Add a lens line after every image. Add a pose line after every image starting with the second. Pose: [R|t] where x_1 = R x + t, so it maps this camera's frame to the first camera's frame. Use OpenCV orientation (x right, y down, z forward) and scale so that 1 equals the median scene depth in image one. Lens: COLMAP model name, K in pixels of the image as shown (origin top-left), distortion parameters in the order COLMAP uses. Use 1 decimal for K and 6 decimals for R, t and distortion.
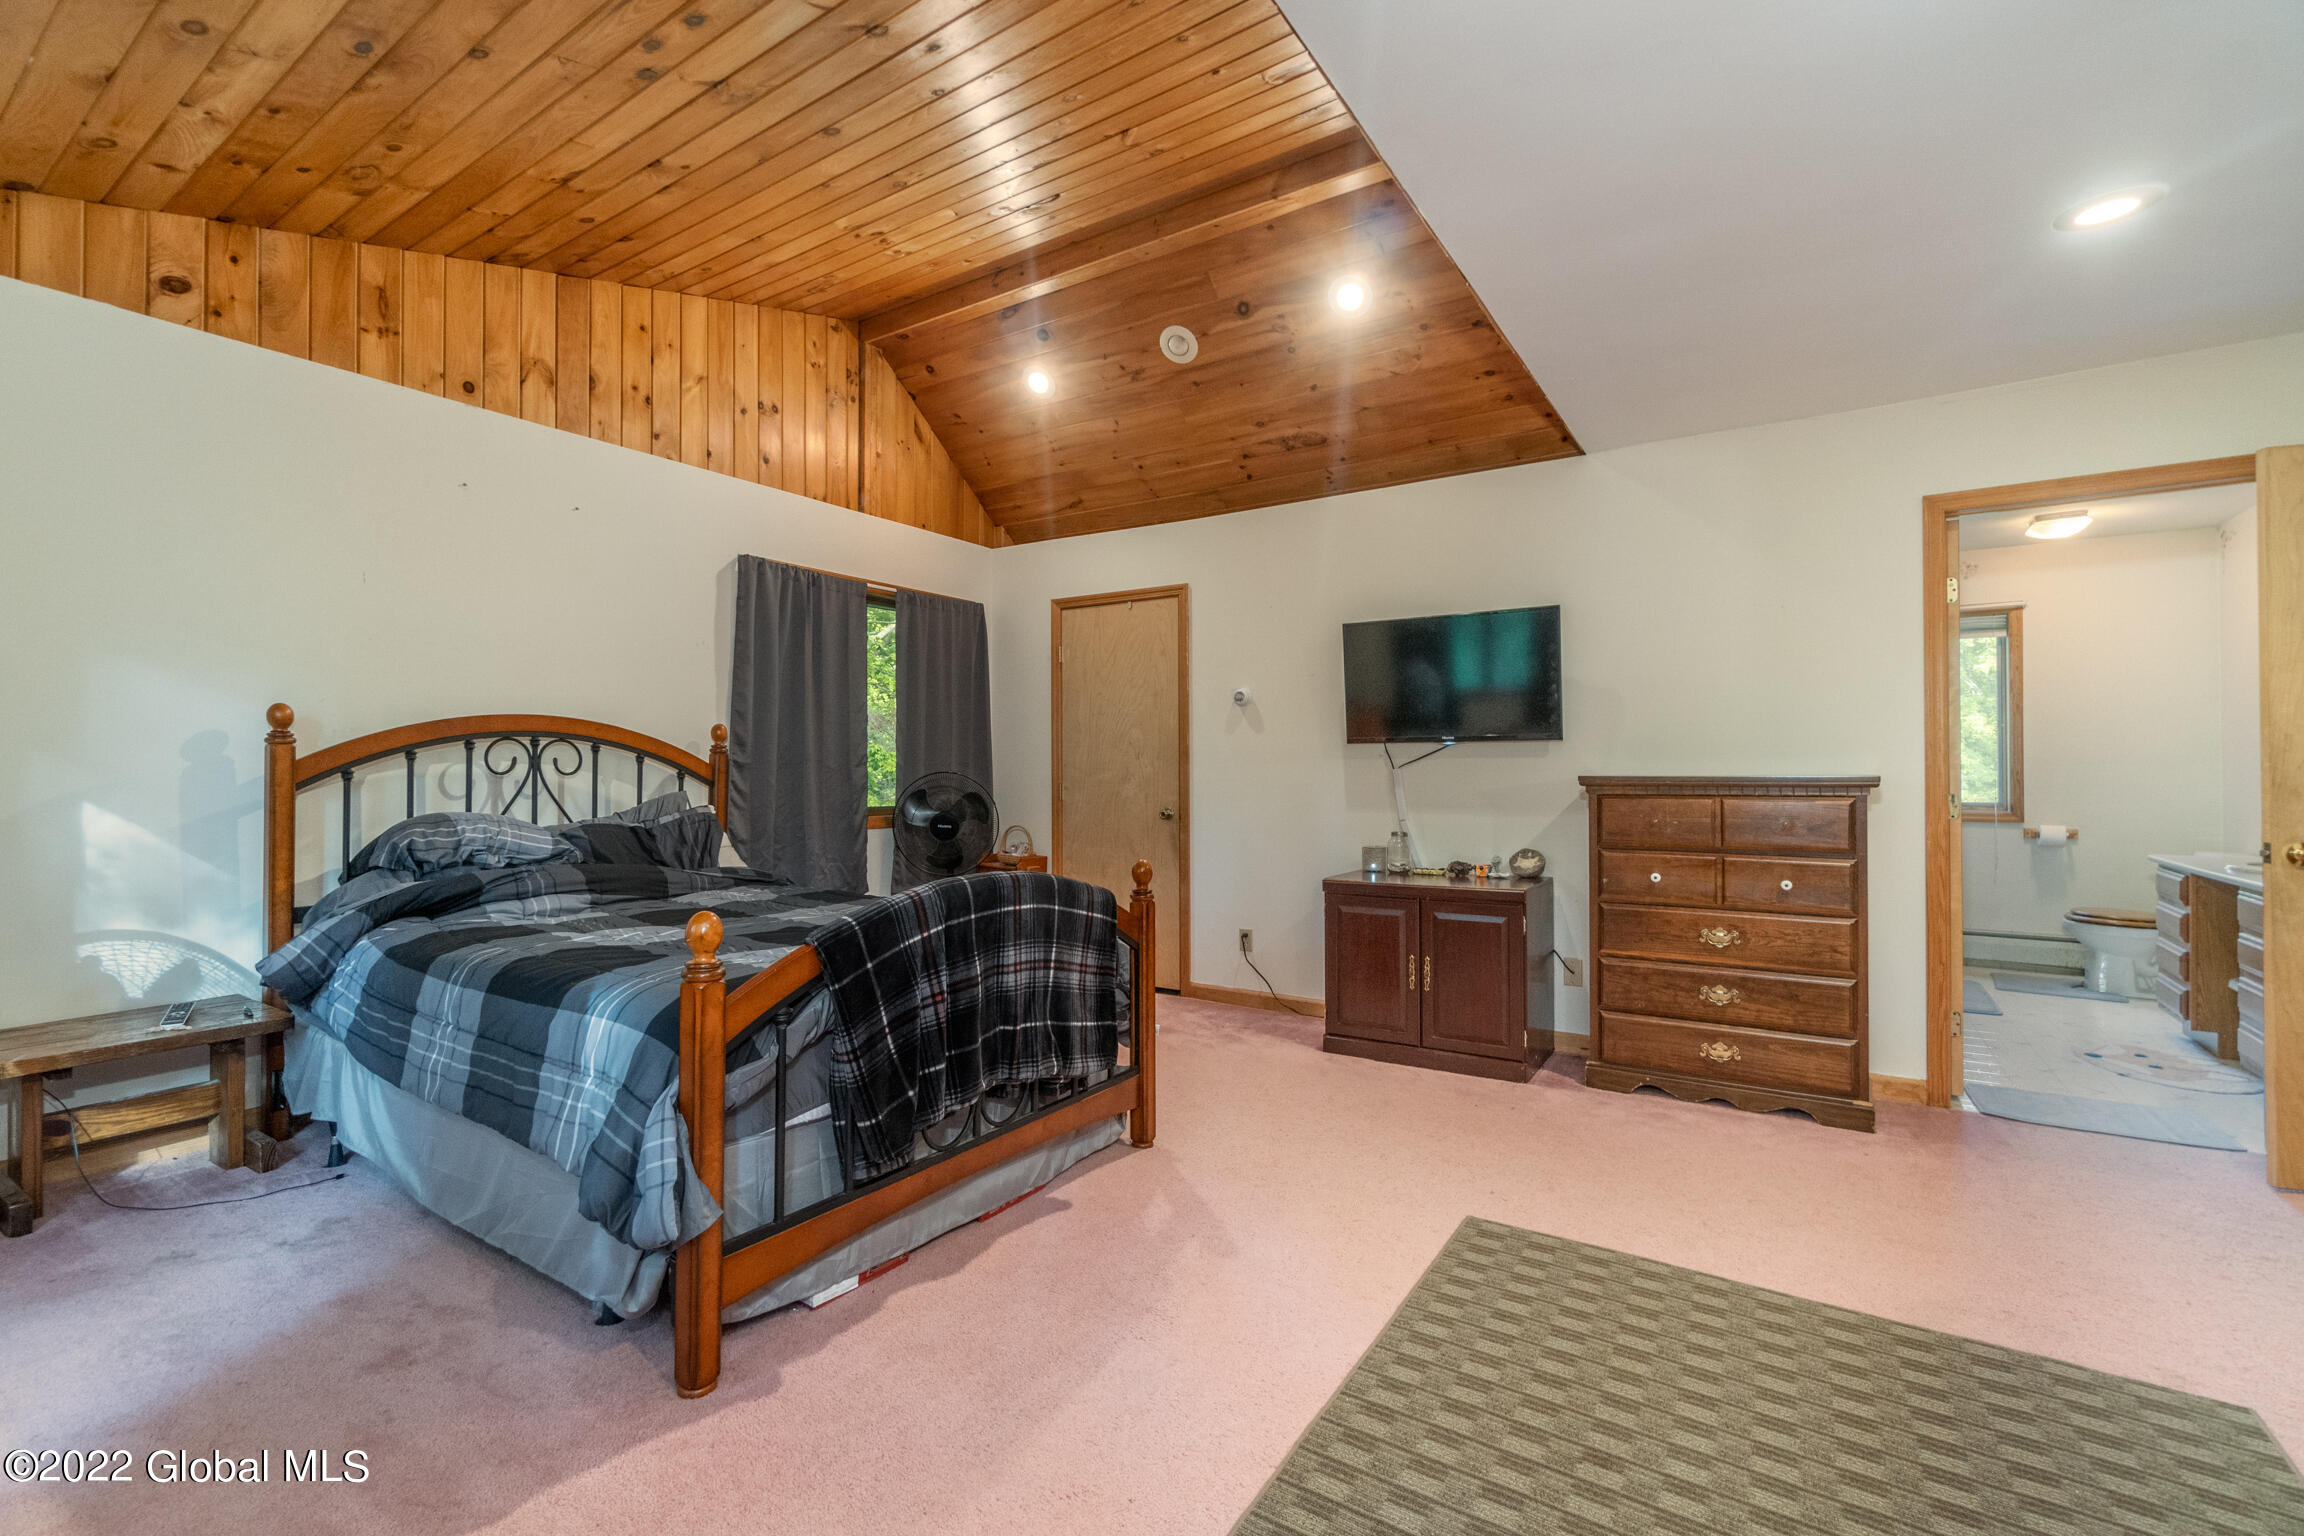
lens RADIAL K [[989.5, 0, 1152.0], [0, 989.5, 768.0], [0, 0, 1]] dist [0.001238, 0.000227]
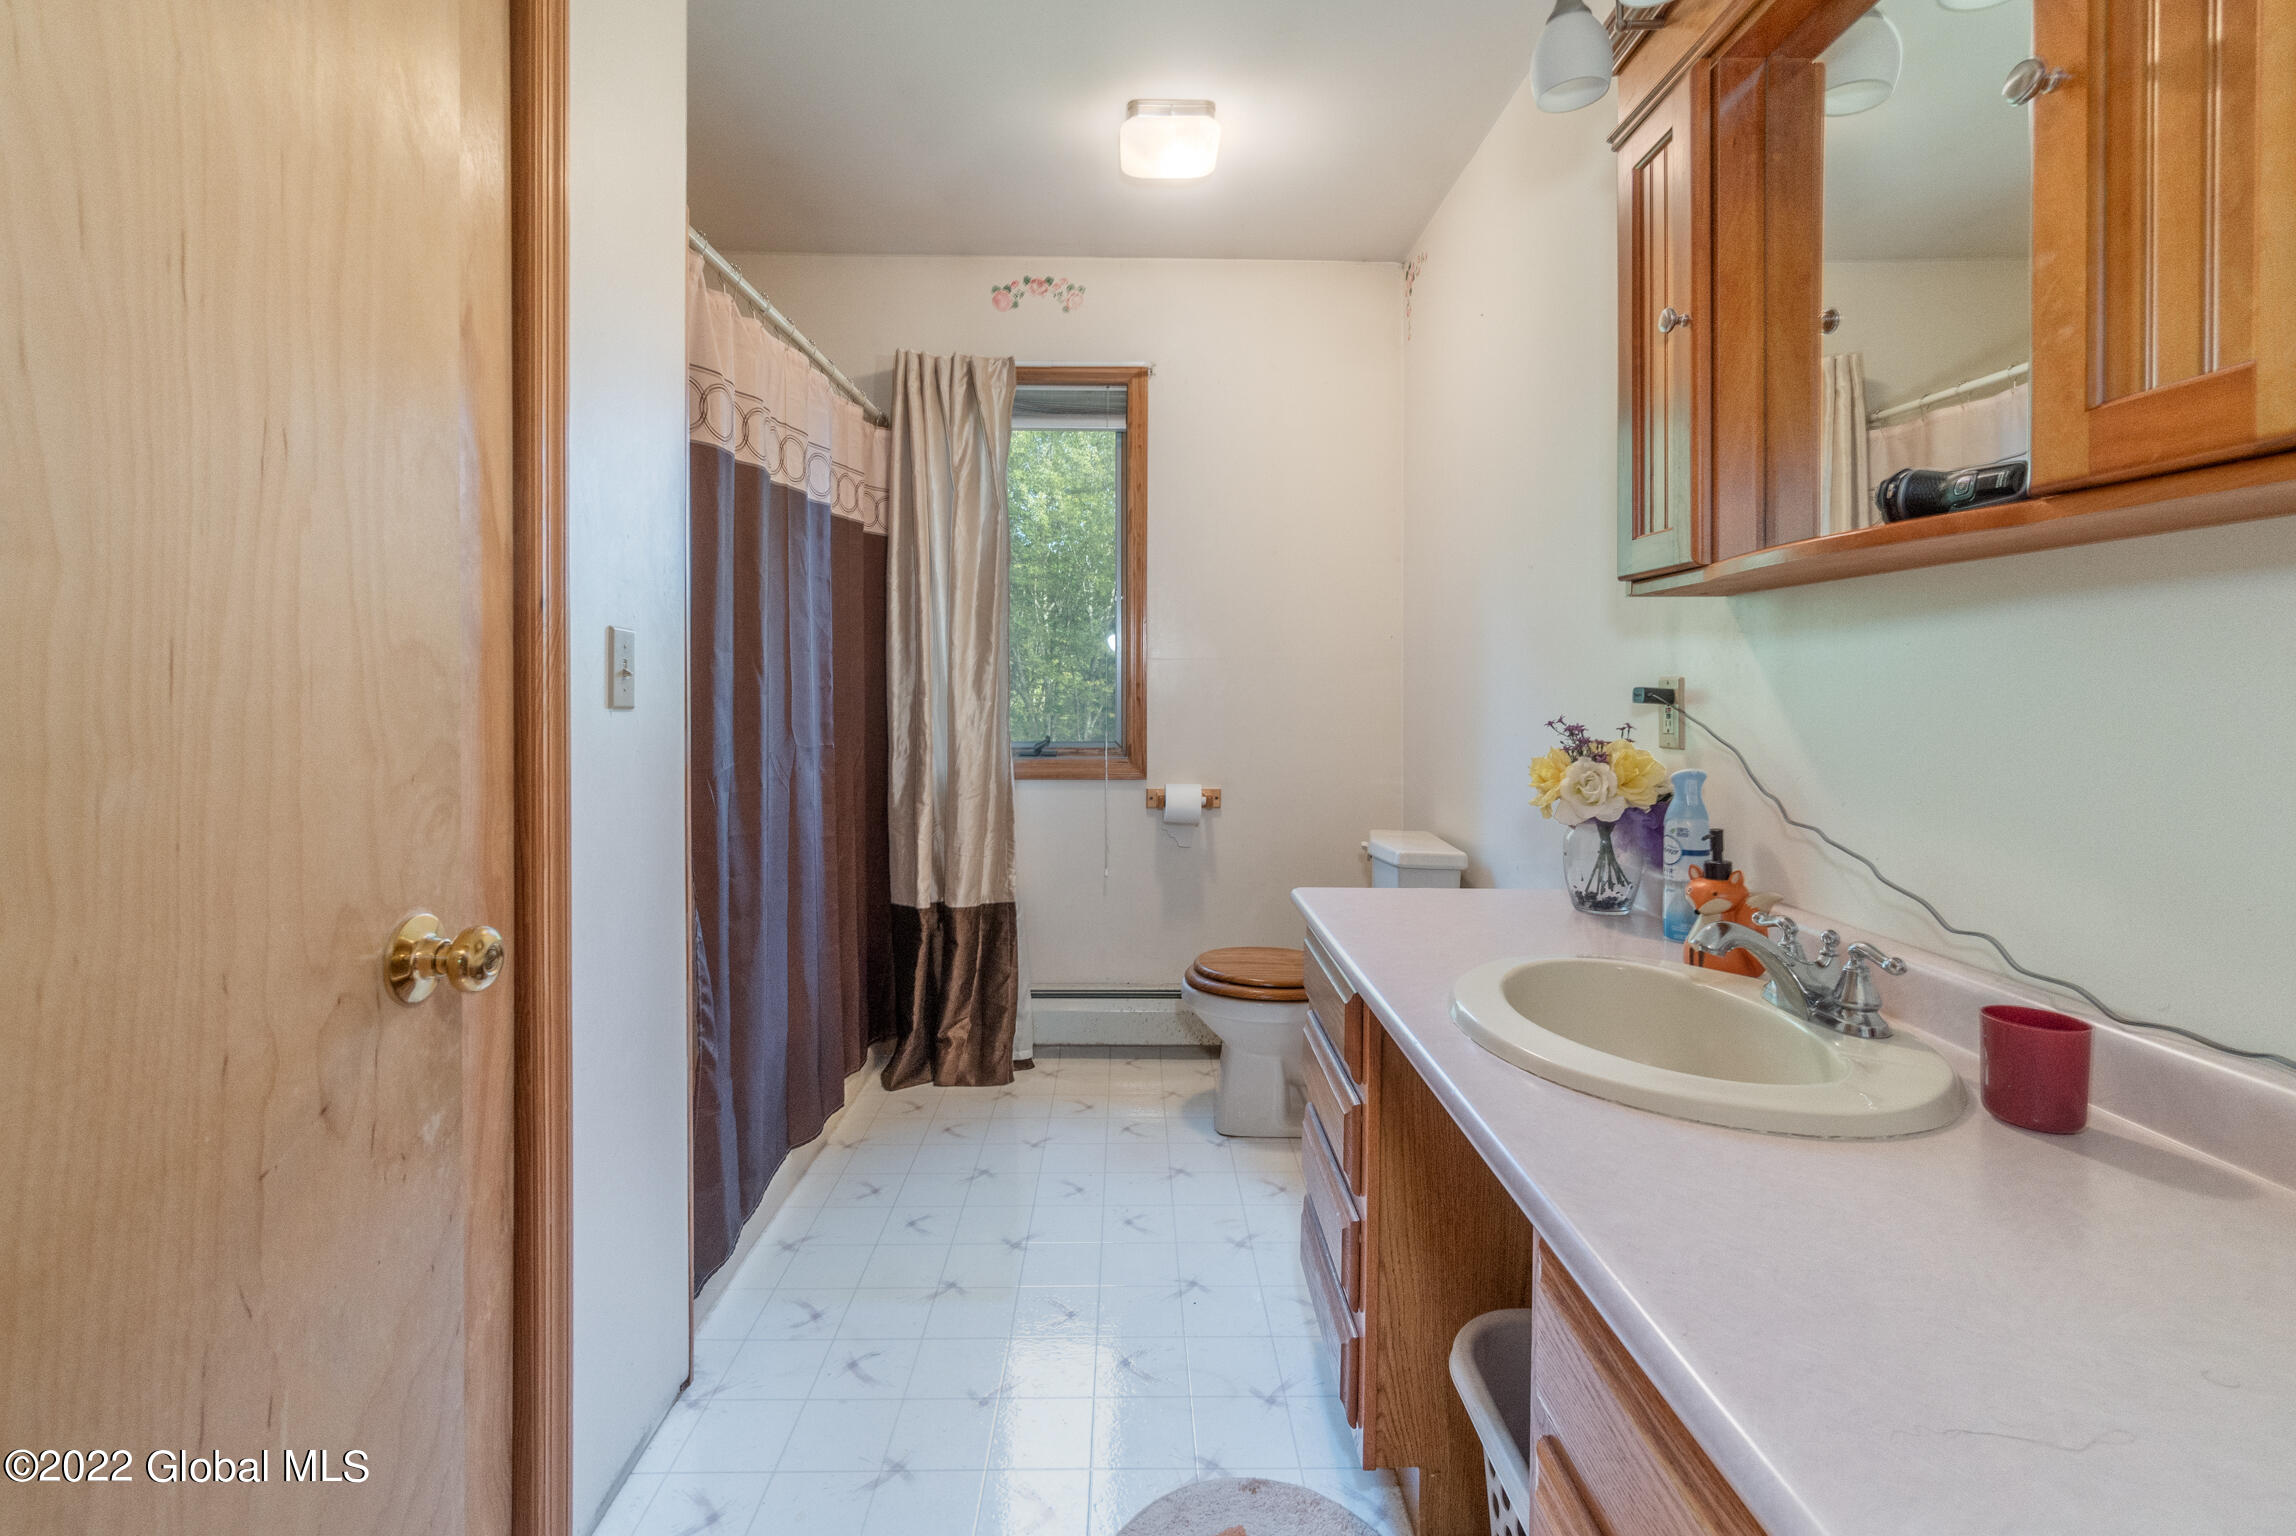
lens RADIAL K [[1043.4, 0, 1150.8], [0, 1043.4, 693.6], [0, 0, 1]] dist [0.000176, 0.000230]
pose [[0.819295, 0.001791, 0.573369, 0.561656], [-0.010725, 0.999868, 0.012201, 0.002242], [-0.573272, -0.016146, 0.819206, 0.539966]]
